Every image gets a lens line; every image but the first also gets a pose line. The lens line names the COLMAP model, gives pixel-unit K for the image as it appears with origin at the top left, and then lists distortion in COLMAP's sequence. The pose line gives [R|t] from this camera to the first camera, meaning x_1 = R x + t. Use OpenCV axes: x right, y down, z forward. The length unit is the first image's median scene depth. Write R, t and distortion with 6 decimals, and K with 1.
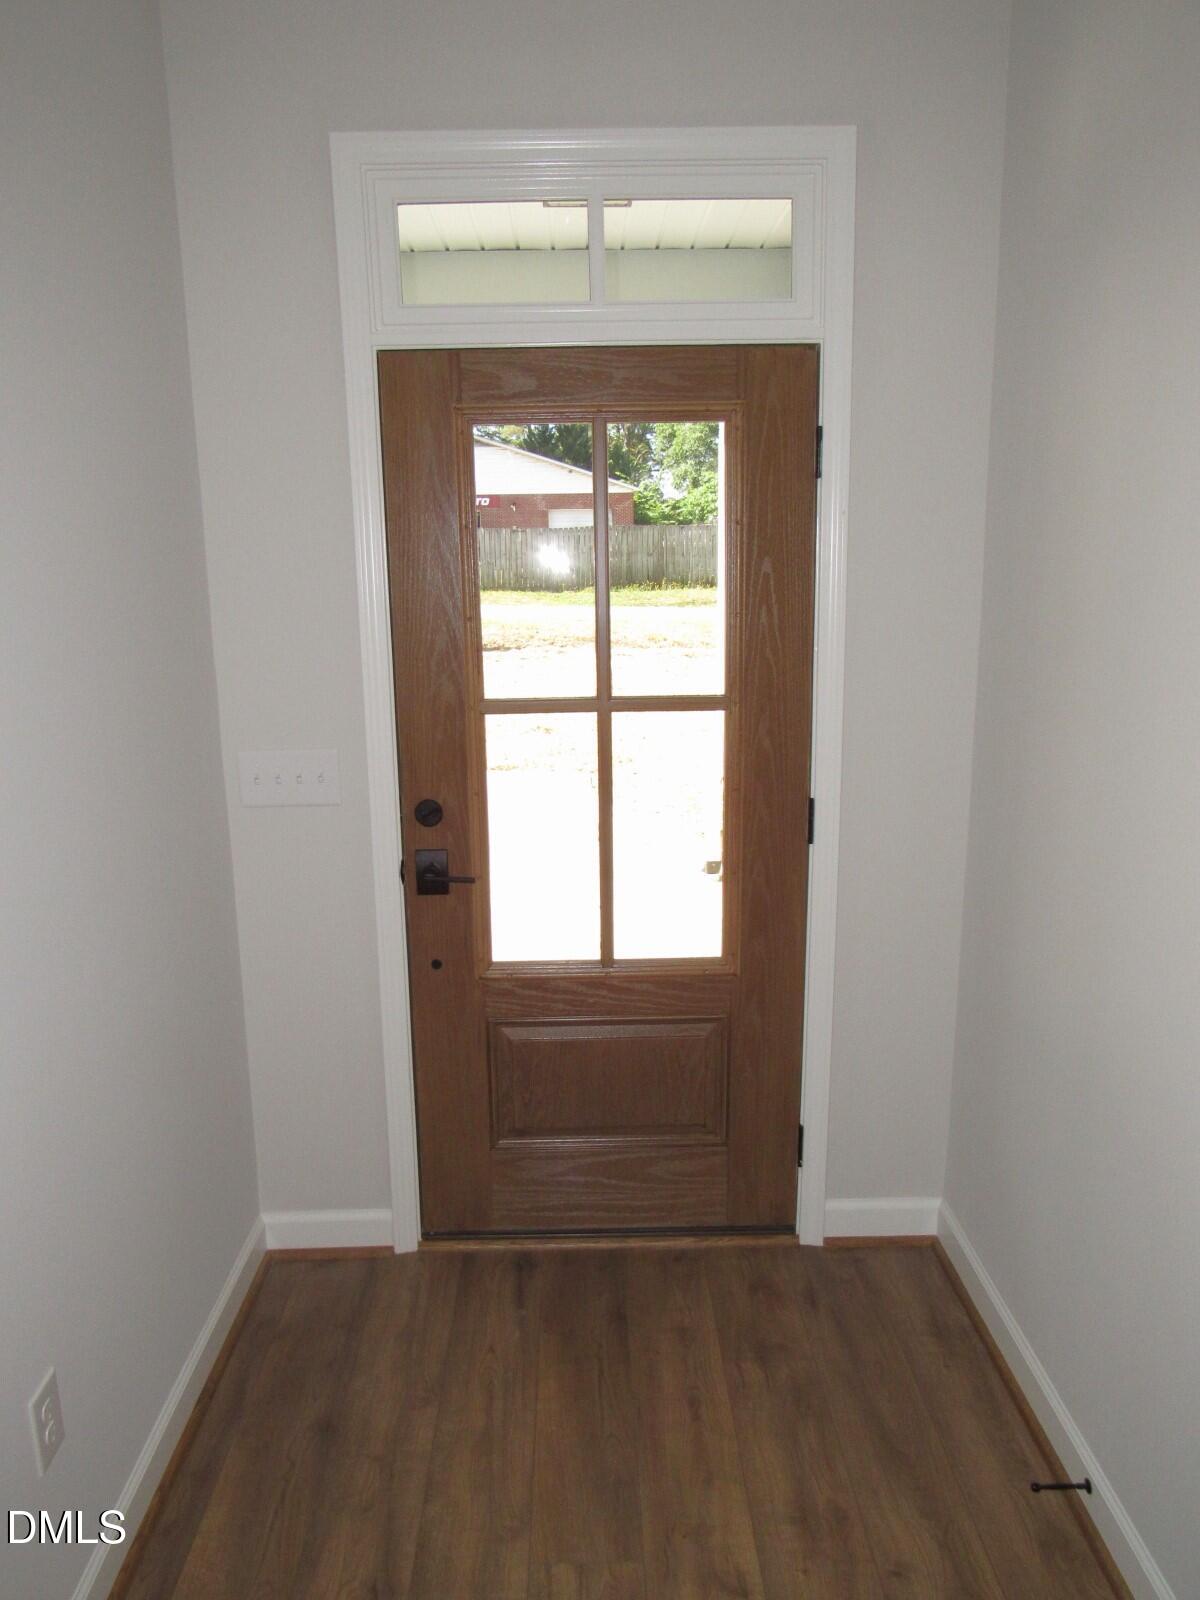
lens RADIAL K [[1068.5, 0, 600.0], [0, 1068.5, 800.0], [0, 0, 1]] dist [-0.000197, 0.000926]
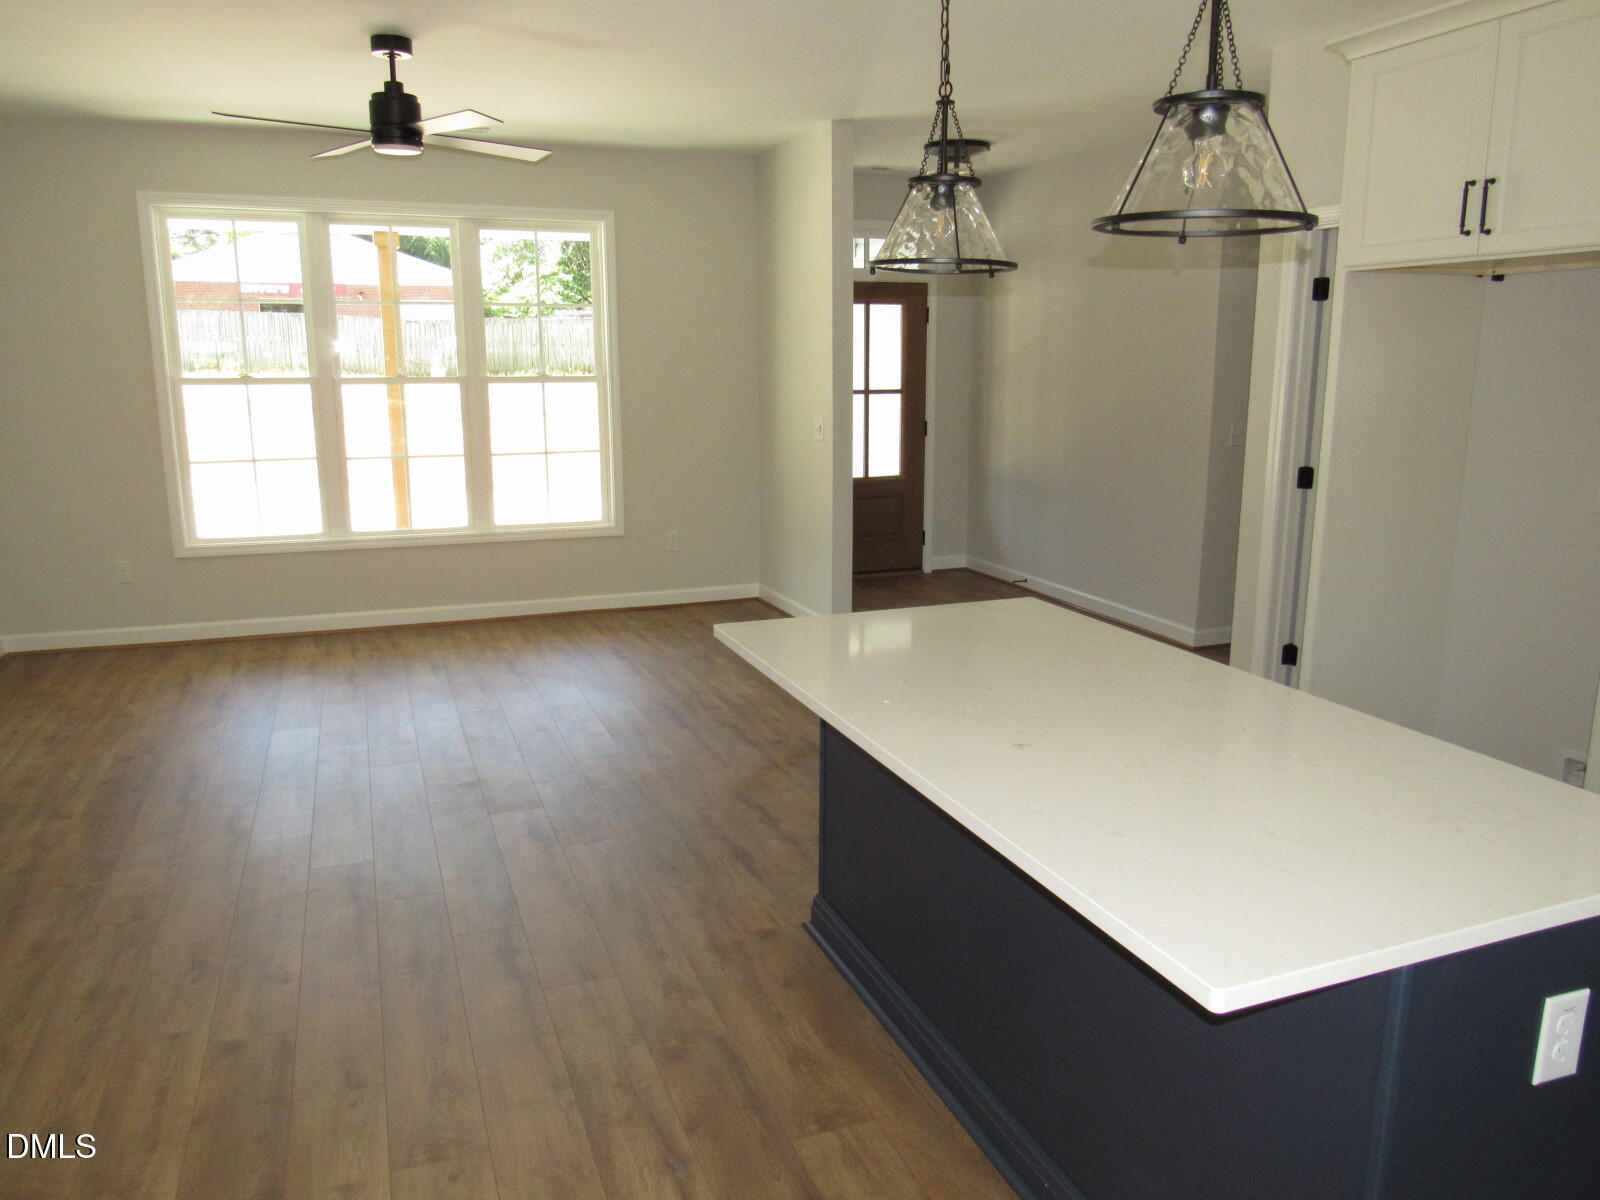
lens RADIAL K [[1163.1, 0, 800.0], [0, 1163.1, 600.0], [0, 0, 1]] dist [0.001786, -0.000298]
pose [[0.946575, -0.049509, 0.318661, -1.266126], [0.053289, 0.998574, -0.003151, 0.509969], [-0.318050, 0.019964, 0.947864, -2.121034]]
